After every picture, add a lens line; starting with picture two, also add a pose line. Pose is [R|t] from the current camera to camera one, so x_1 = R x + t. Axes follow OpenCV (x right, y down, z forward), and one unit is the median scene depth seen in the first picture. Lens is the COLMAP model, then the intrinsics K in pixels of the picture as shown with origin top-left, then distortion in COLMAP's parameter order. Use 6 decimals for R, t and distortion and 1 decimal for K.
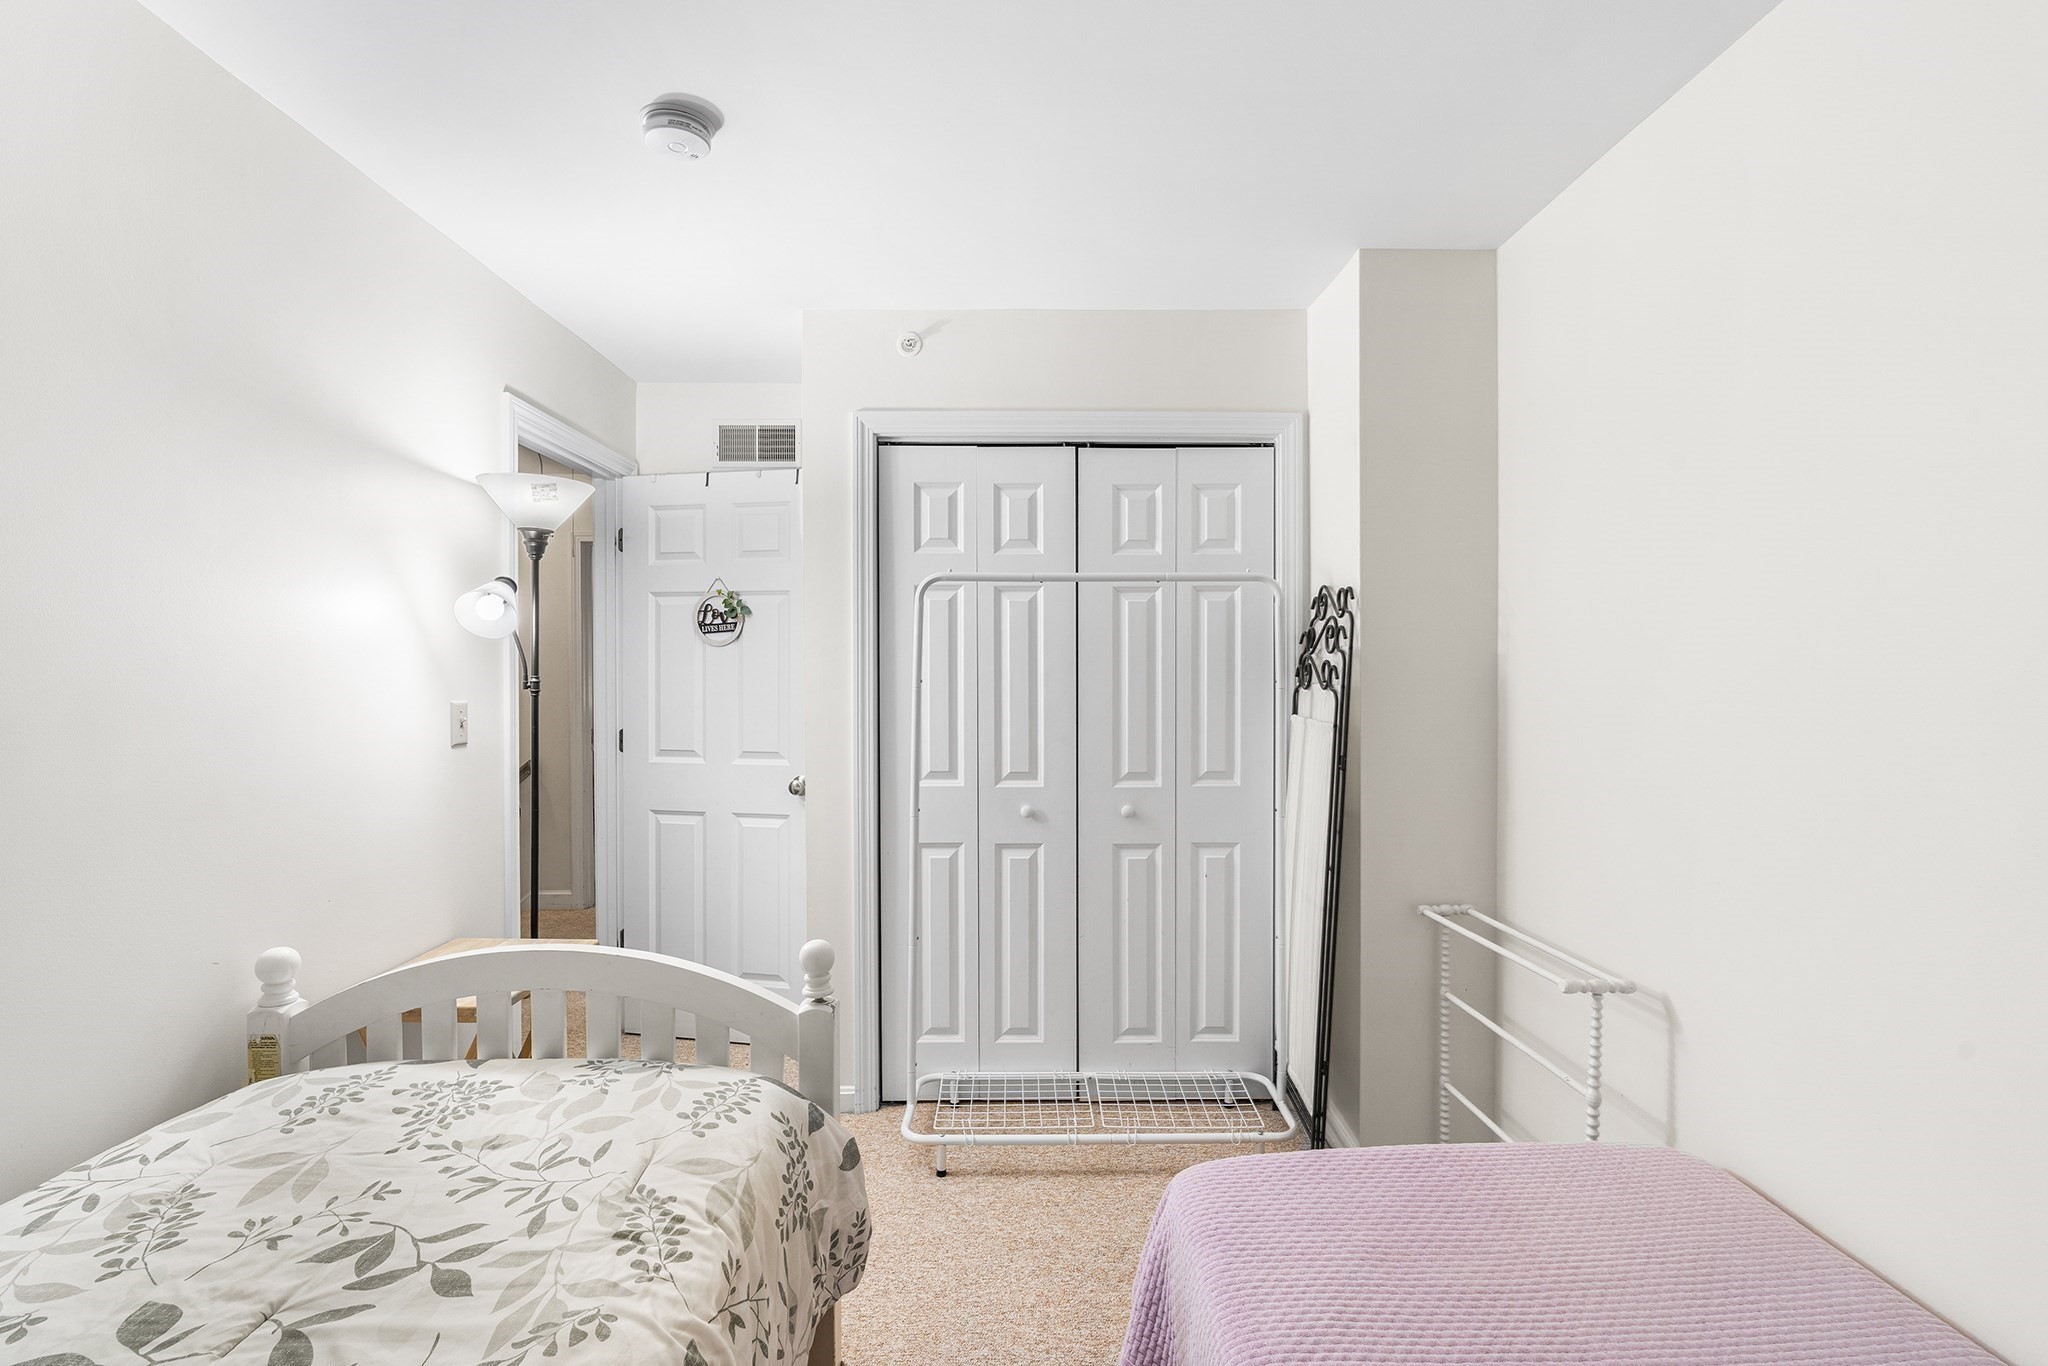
lens RADIAL K [[935.1, 0, 1029.4], [0, 935.1, 675.2], [0, 0, 1]] dist [-0.010325, 0.001271]
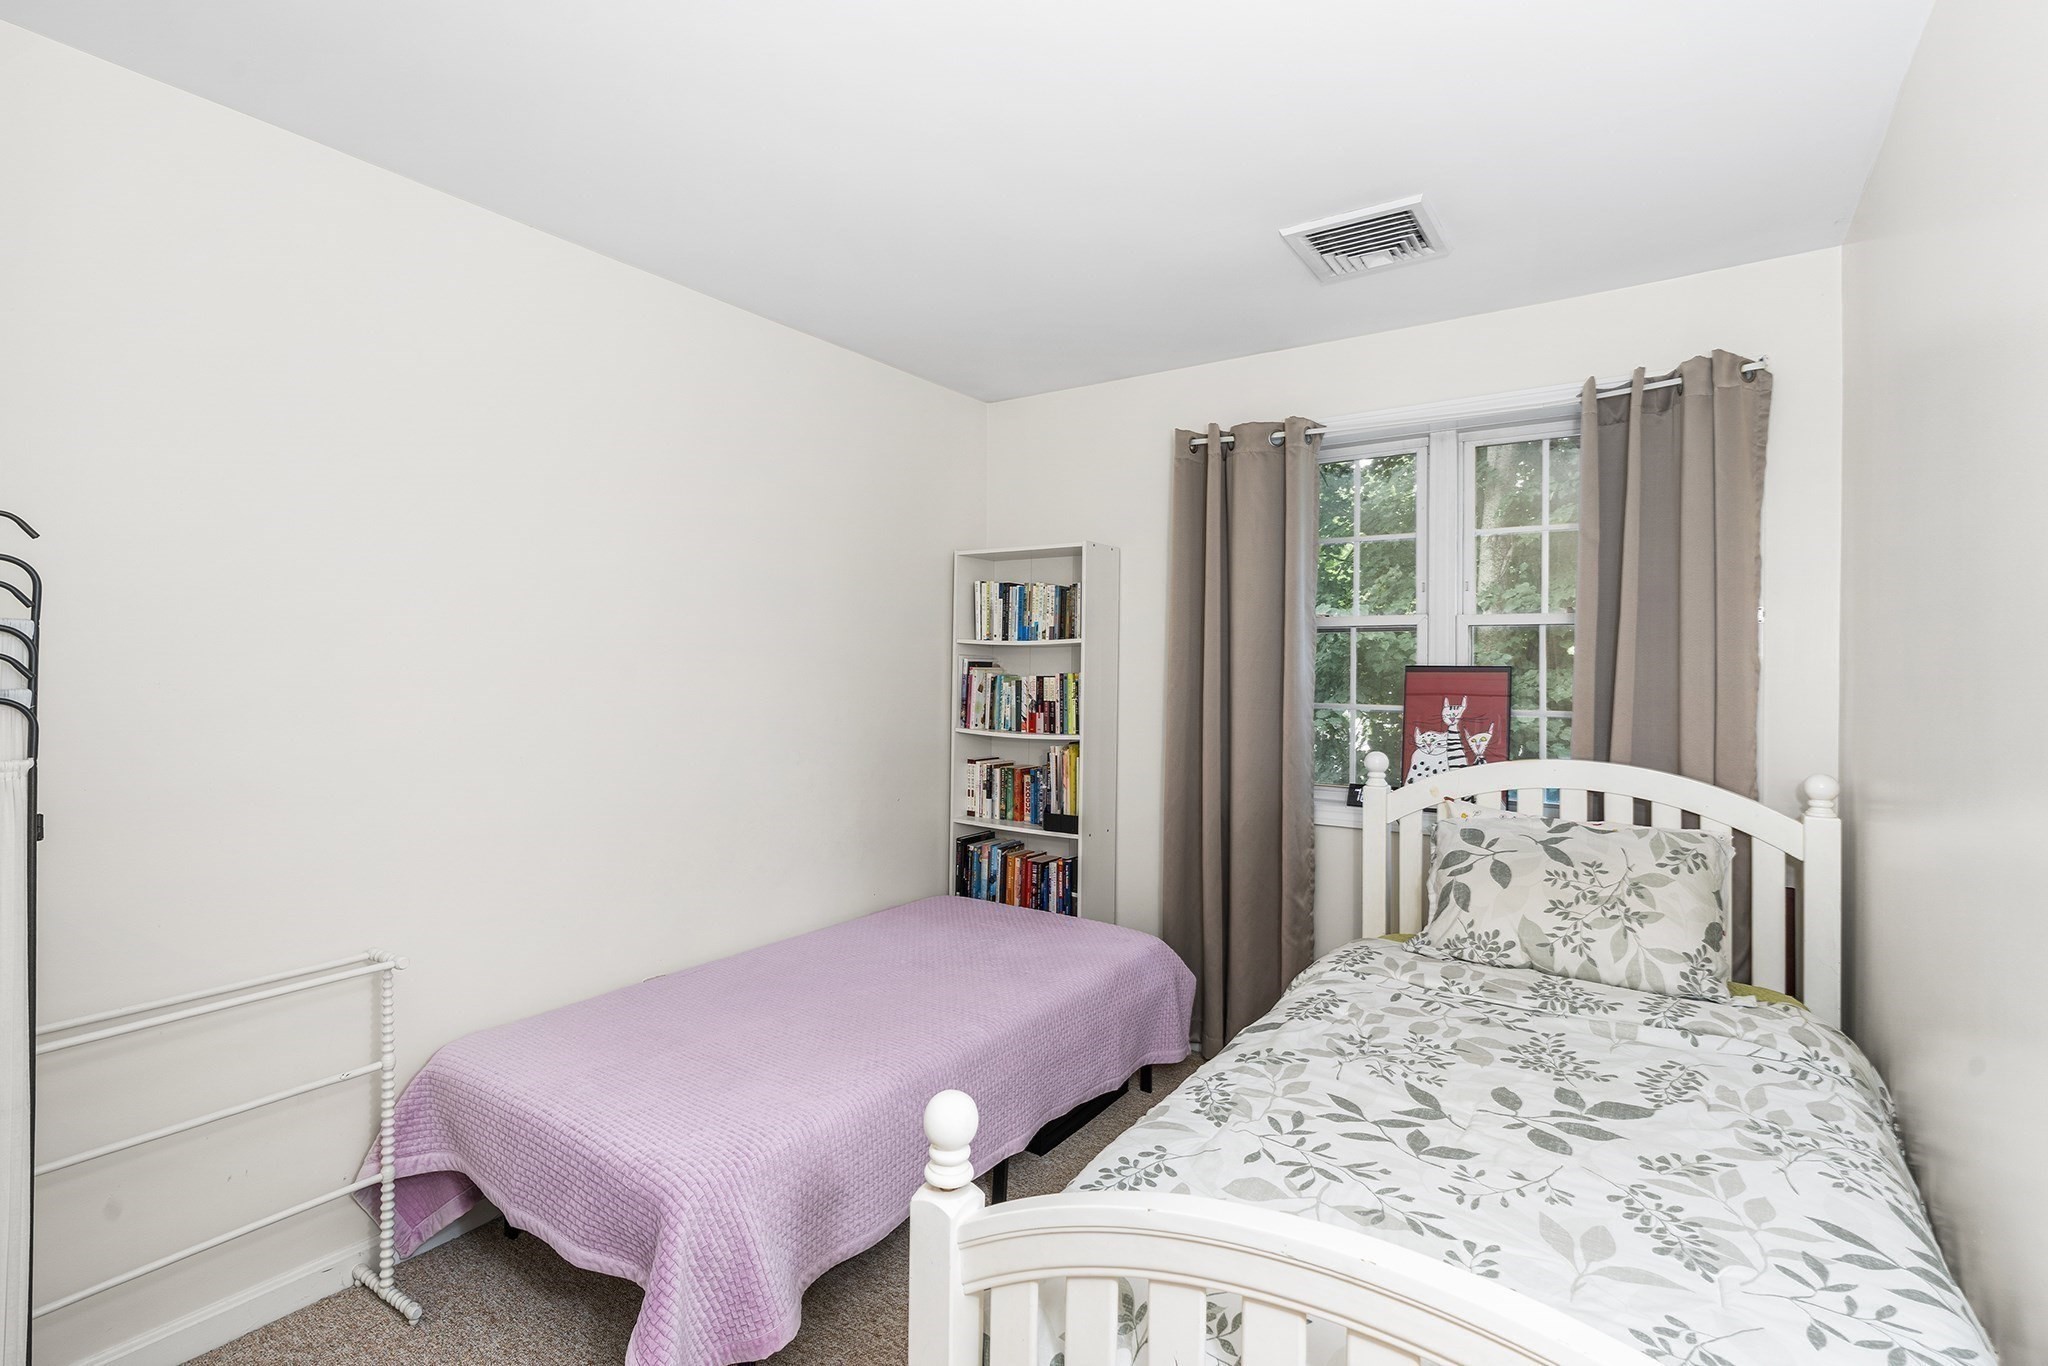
lens RADIAL K [[935.1, 0, 1029.4], [0, 935.1, 675.2], [0, 0, 1]] dist [-0.010325, 0.001271]
pose [[-0.816995, -0.010579, 0.576547, -0.895146], [-0.008598, 0.999944, 0.006164, -0.010491], [-0.576580, 0.000079, -0.817040, 2.098933]]
